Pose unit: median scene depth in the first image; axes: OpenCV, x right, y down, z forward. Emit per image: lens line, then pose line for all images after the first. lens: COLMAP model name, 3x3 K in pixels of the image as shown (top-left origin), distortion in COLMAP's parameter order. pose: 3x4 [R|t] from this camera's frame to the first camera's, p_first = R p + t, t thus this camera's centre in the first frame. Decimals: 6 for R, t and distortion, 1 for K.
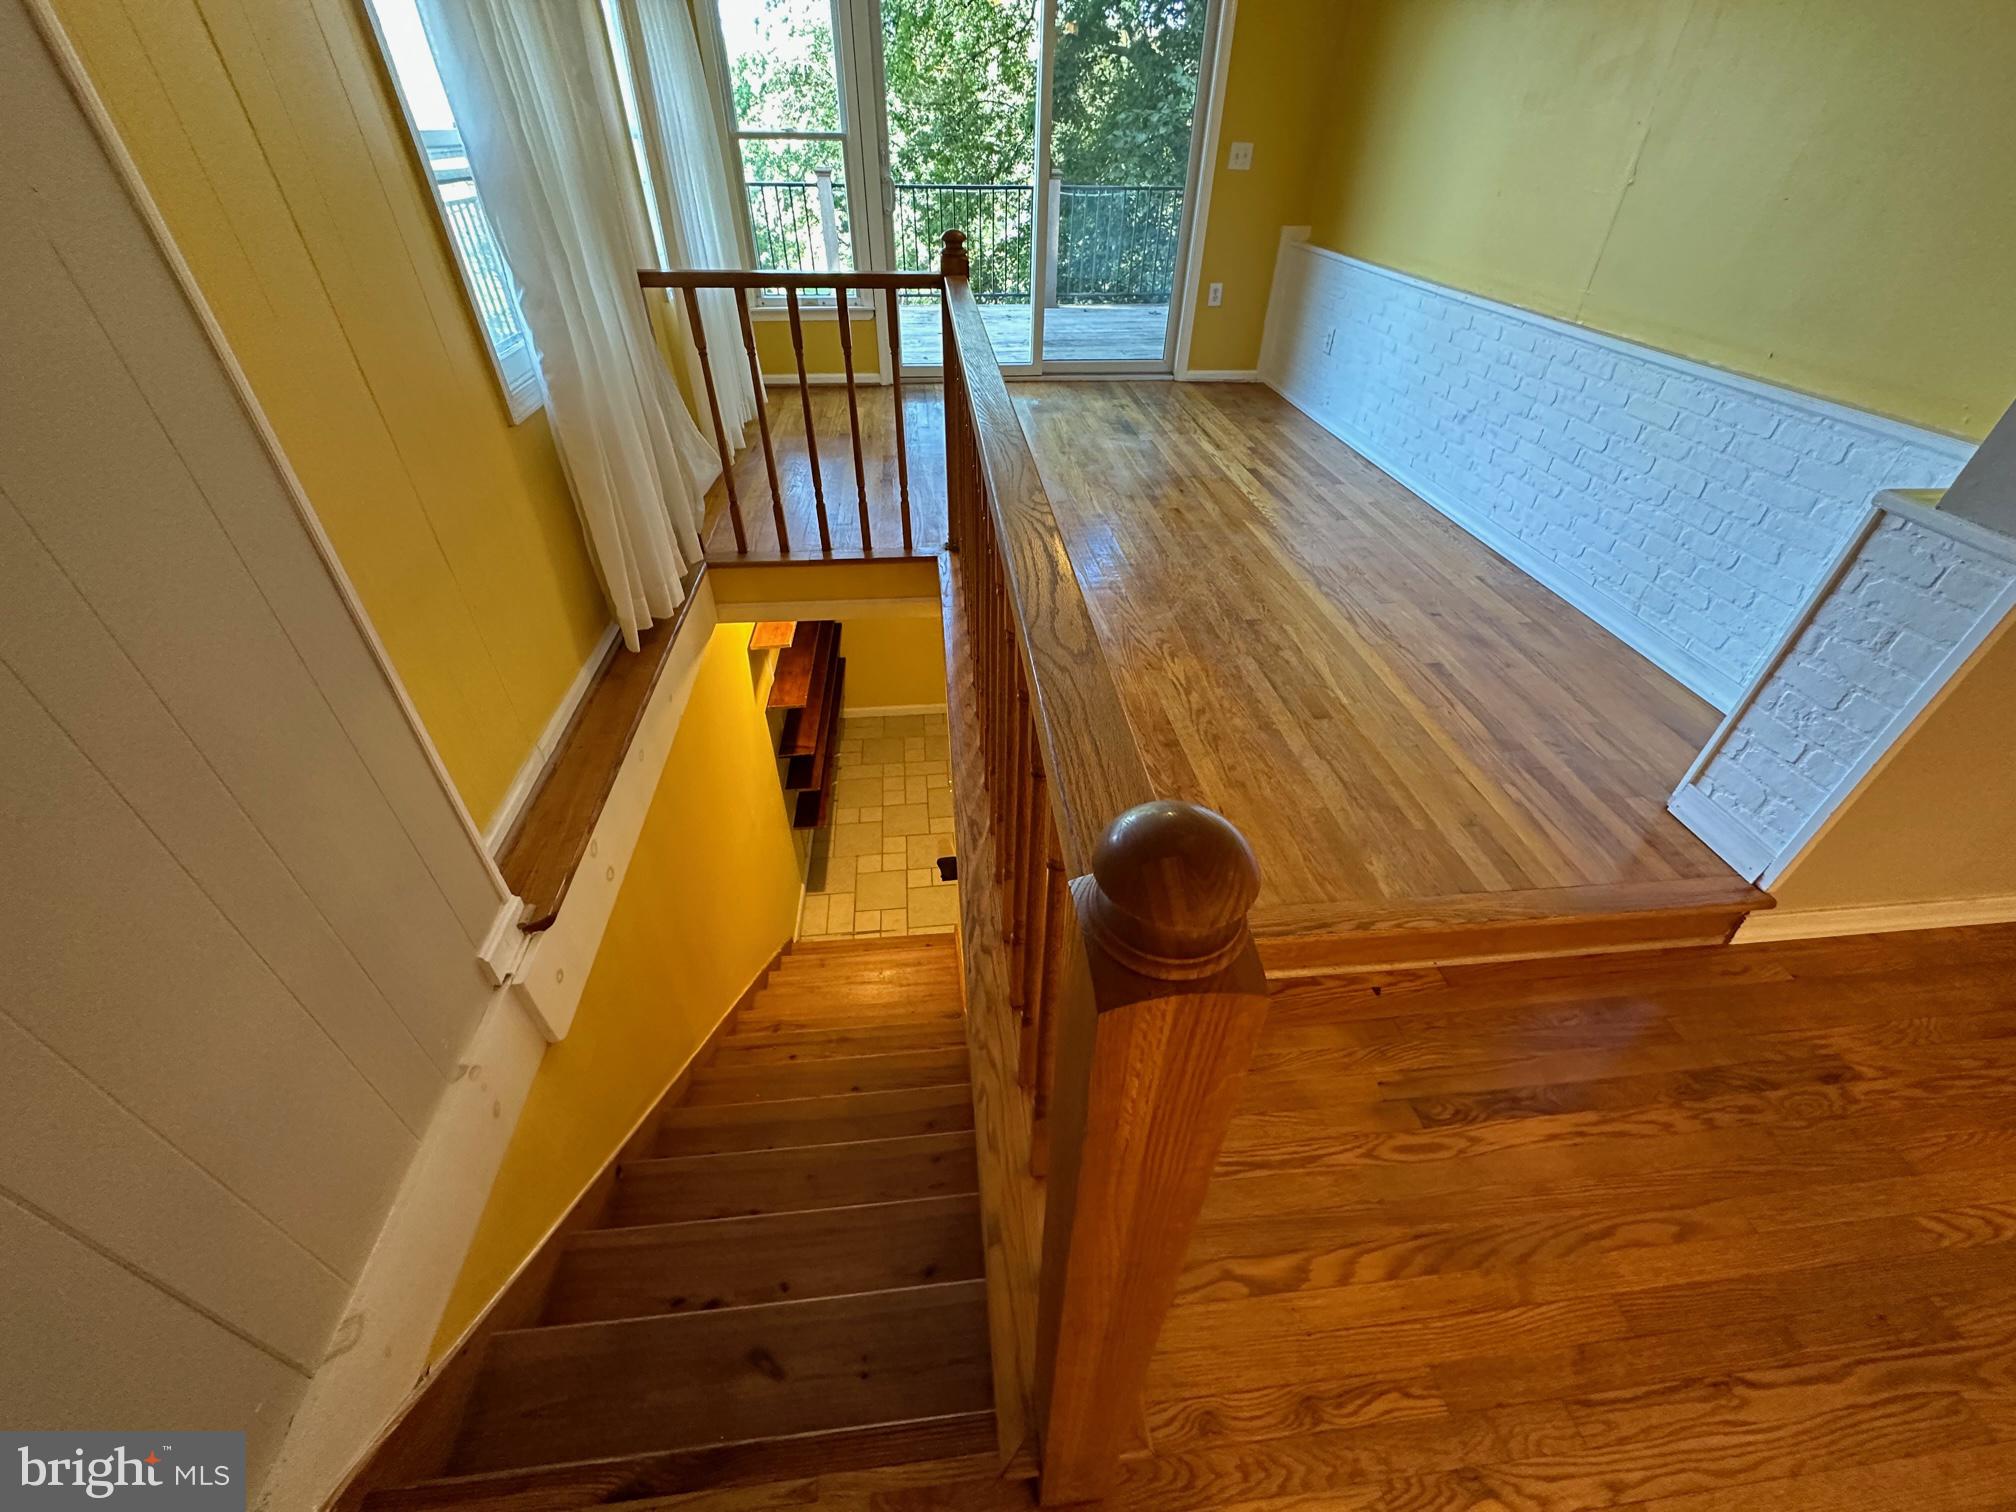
lens RADIAL K [[802.6, 0, 1008.0], [0, 802.6, 756.0], [0, 0, 1]] dist [-0.001845, 0.000059]
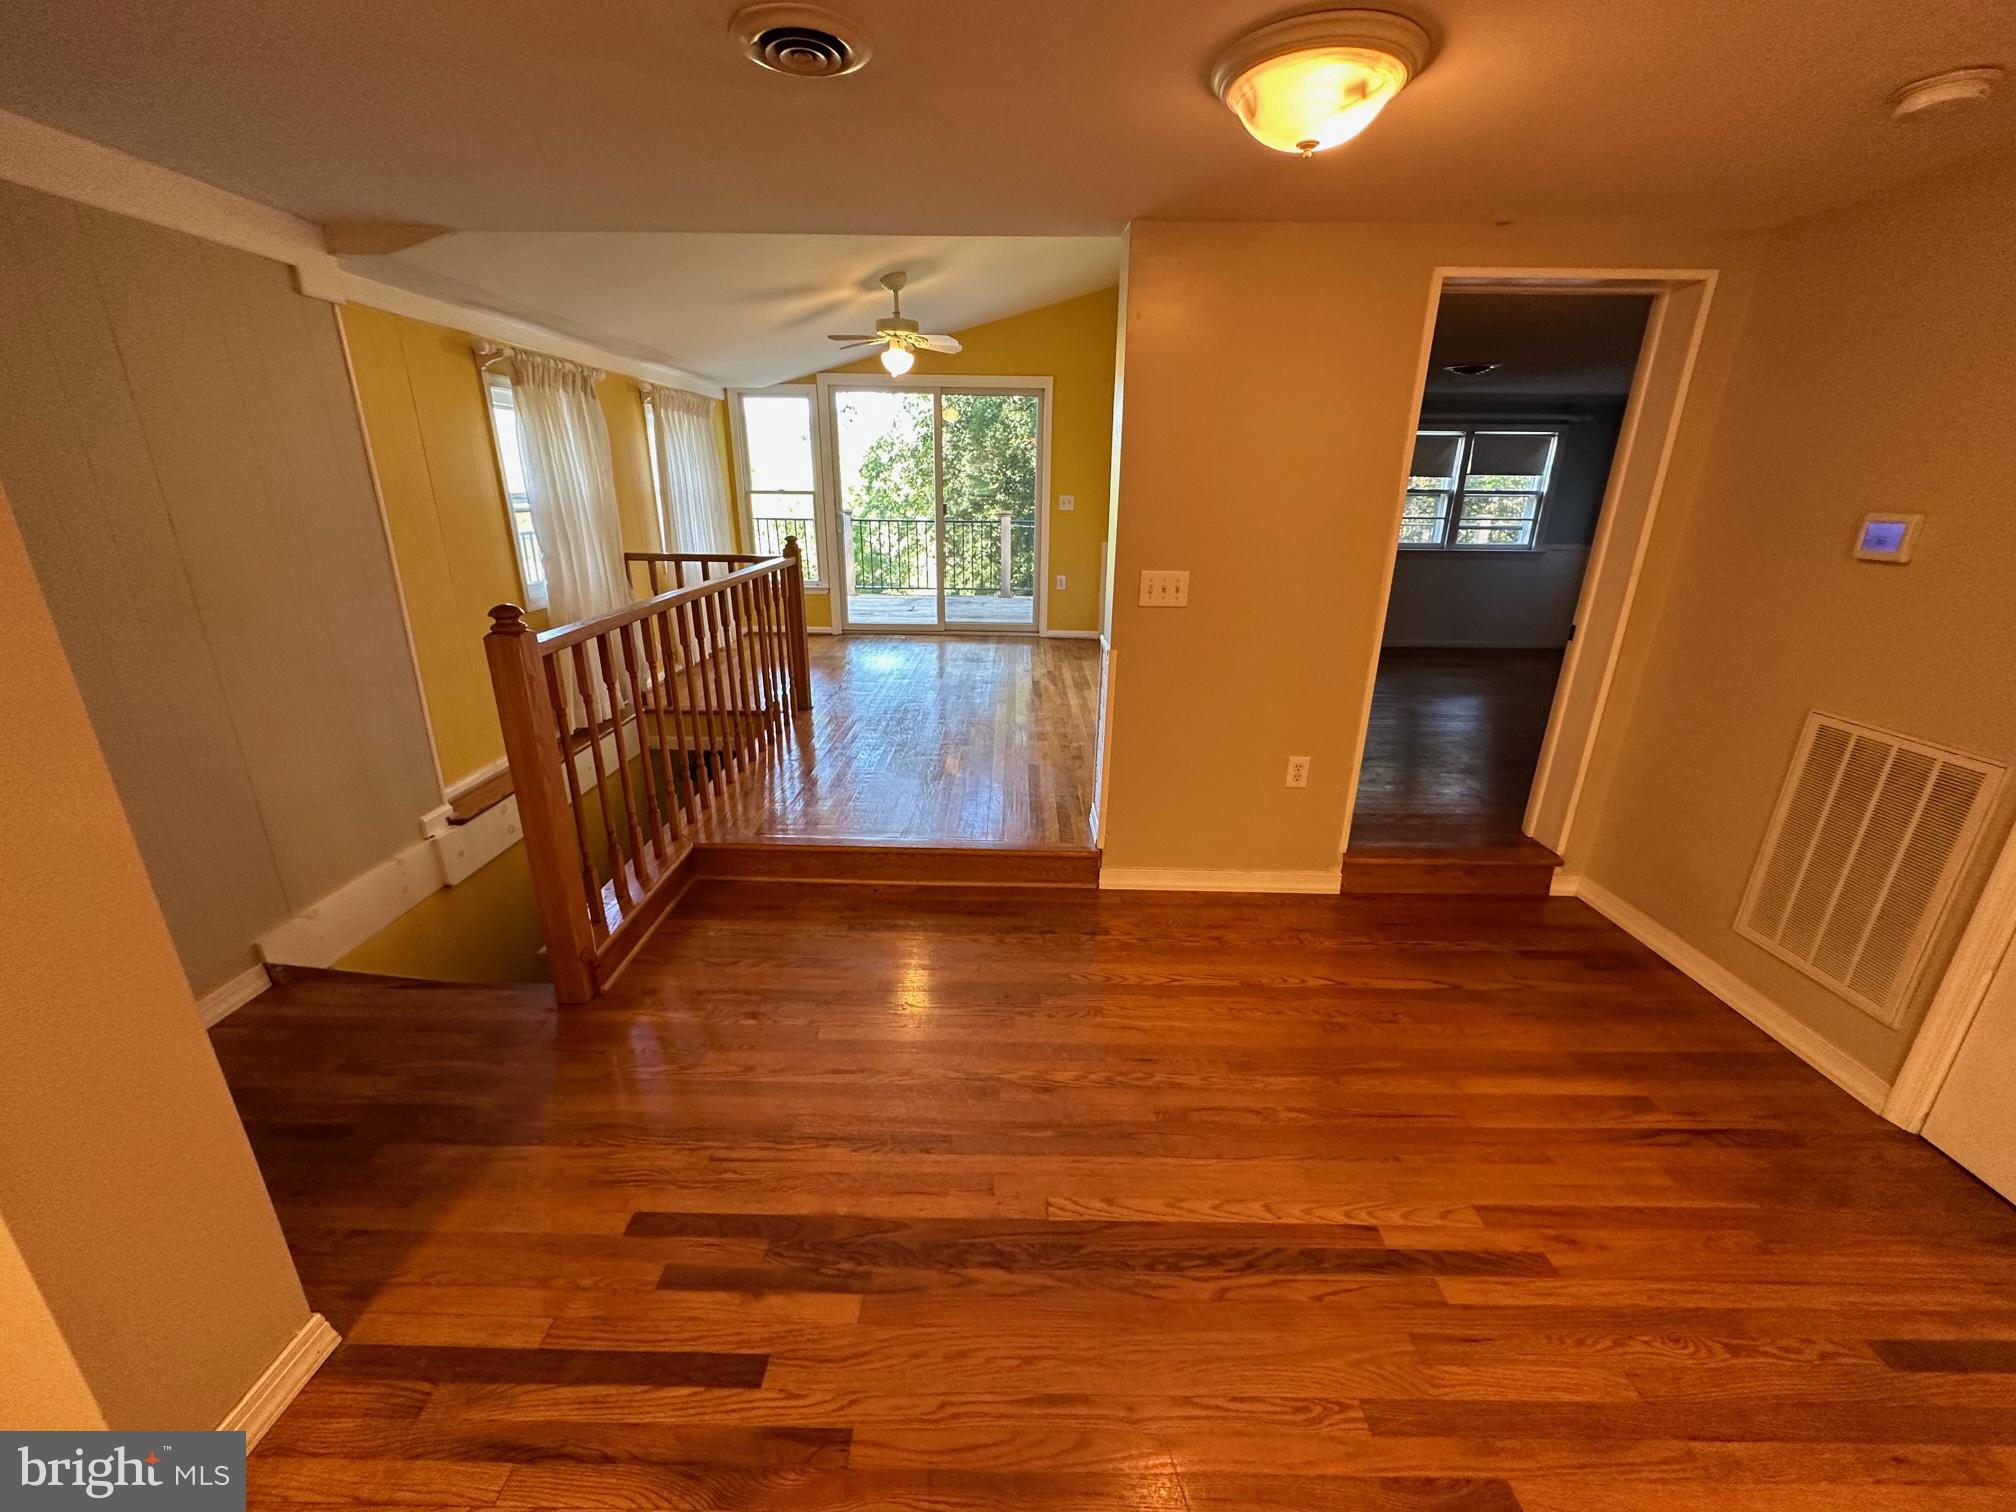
lens RADIAL K [[802.6, 0, 1008.0], [0, 802.6, 756.0], [0, 0, 1]] dist [-0.001845, 0.000059]
pose [[0.992855, 0.035038, -0.114071, 0.509590], [-0.070875, 0.942199, -0.327472, 0.309314], [0.096003, 0.333217, 0.937950, -0.409108]]
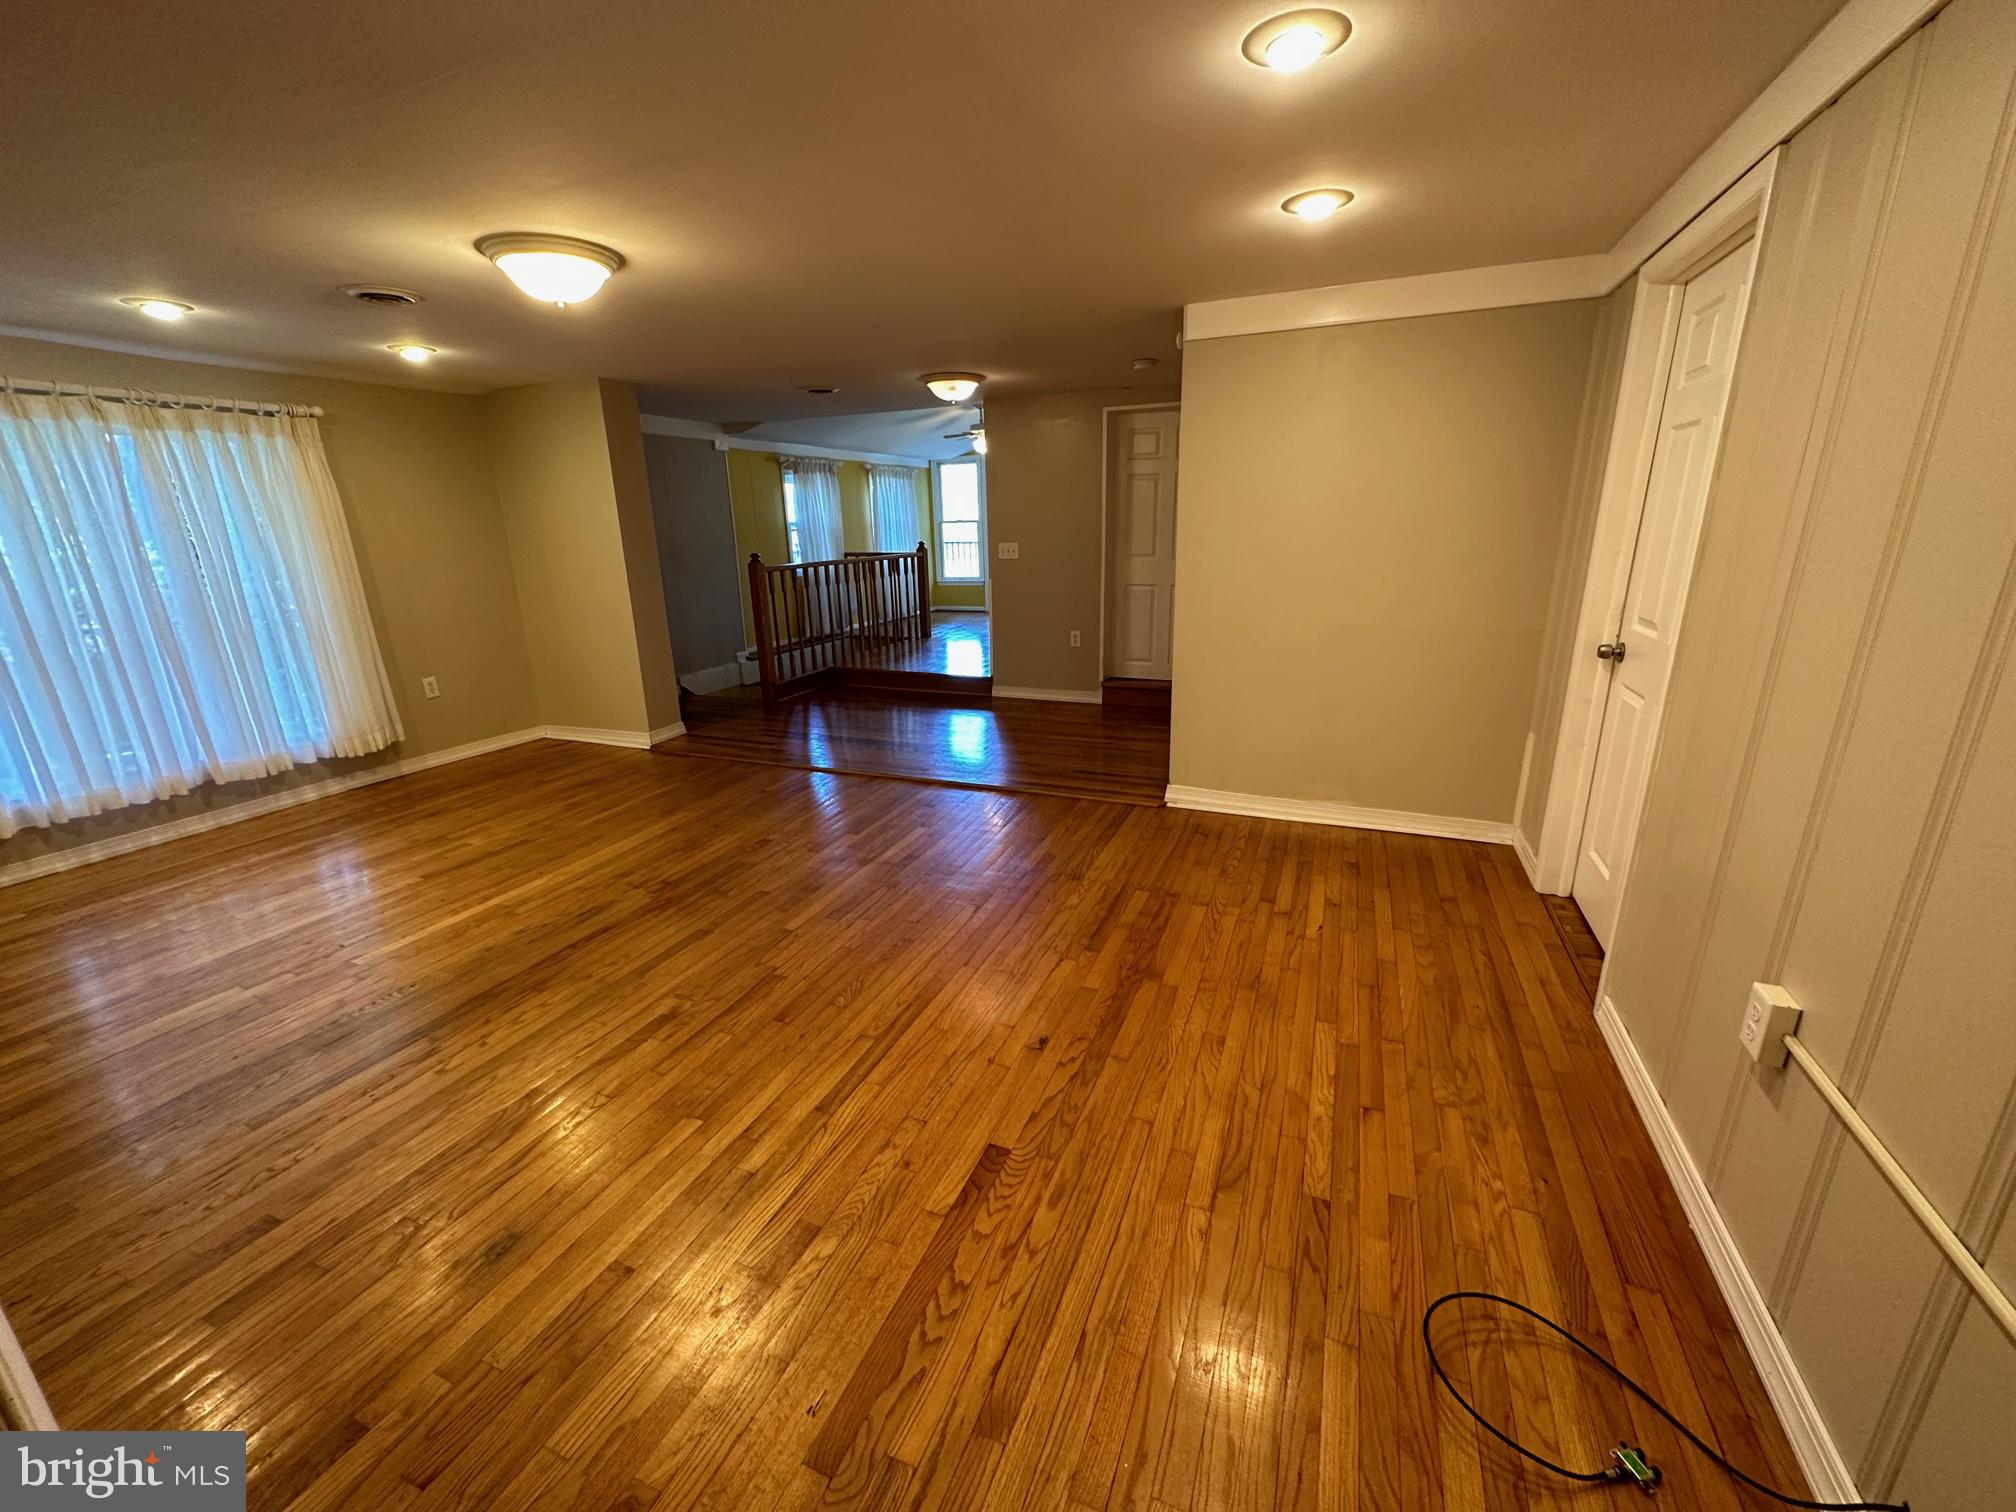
lens RADIAL K [[802.6, 0, 1008.0], [0, 802.6, 756.0], [0, 0, 1]] dist [-0.001845, 0.000059]
pose [[0.876349, 0.100383, -0.471101, 1.533866], [-0.268073, 0.914221, -0.303870, 0.888025], [0.400187, 0.392586, 0.828086, -1.055118]]
